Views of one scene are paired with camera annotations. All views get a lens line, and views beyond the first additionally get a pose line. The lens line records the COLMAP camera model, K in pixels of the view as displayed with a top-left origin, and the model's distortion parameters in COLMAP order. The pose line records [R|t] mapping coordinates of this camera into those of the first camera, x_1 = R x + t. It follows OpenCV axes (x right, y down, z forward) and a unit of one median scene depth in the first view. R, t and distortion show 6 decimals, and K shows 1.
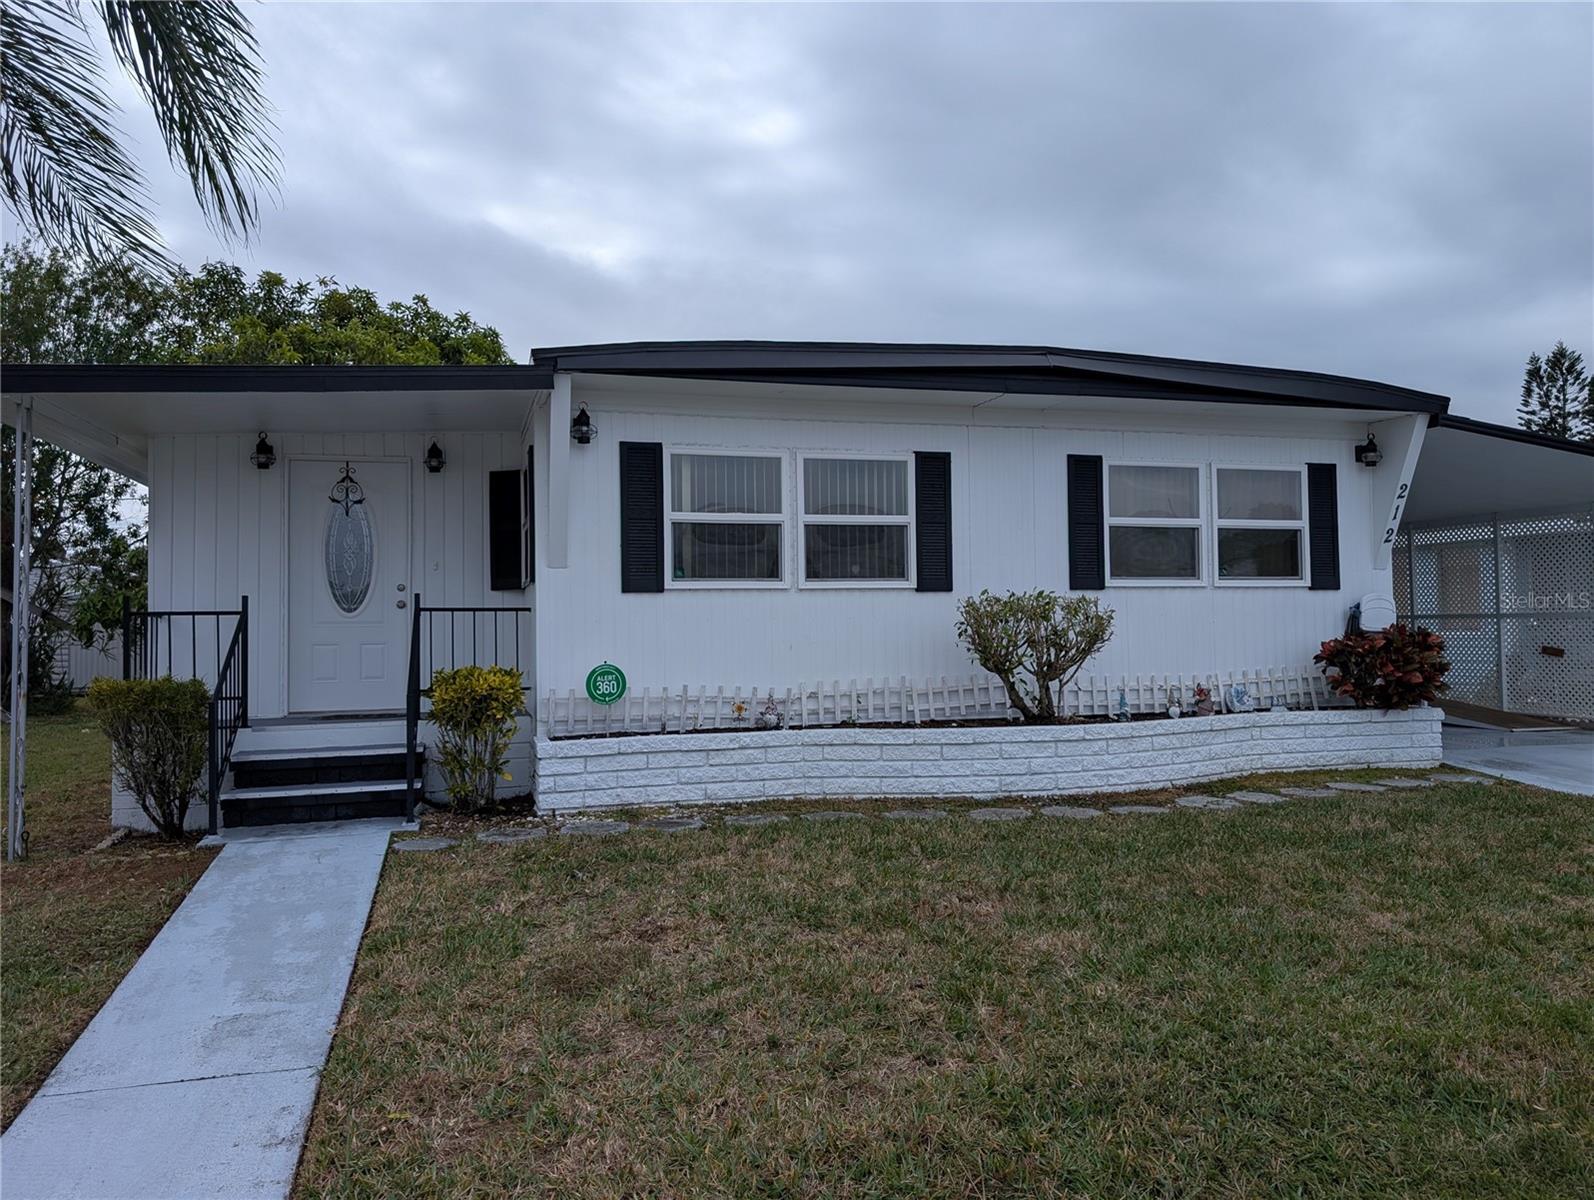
lens RADIAL K [[1191.1, 0, 797.0], [0, 1191.1, 600.0], [0, 0, 1]] dist [0.113798, -0.455020]
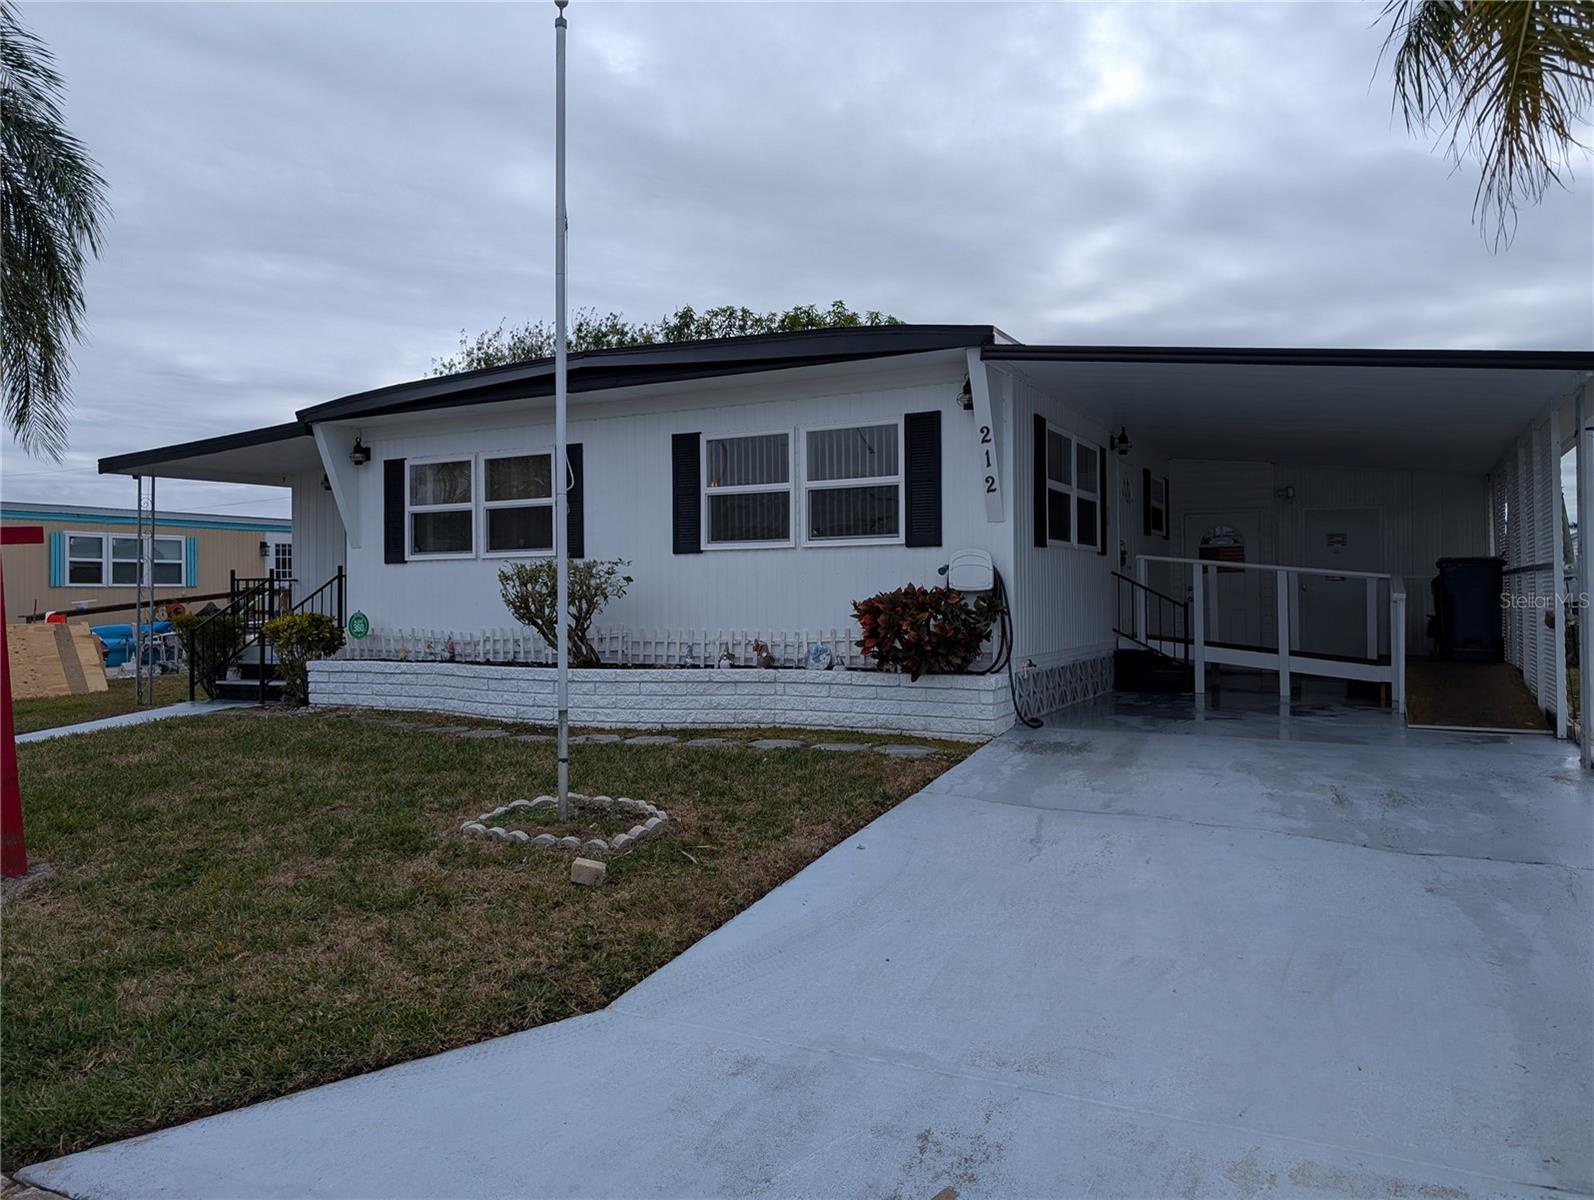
lens RADIAL K [[1143.6, 0, 801.3], [0, 1143.6, 593.5], [0, 0, 1]] dist [0.008081, 0.000061]
pose [[0.730596, 0.006624, -0.682778, 1.027859], [0.024813, 0.999035, 0.036244, -0.007009], [0.682359, -0.043422, 0.729726, 0.275592]]
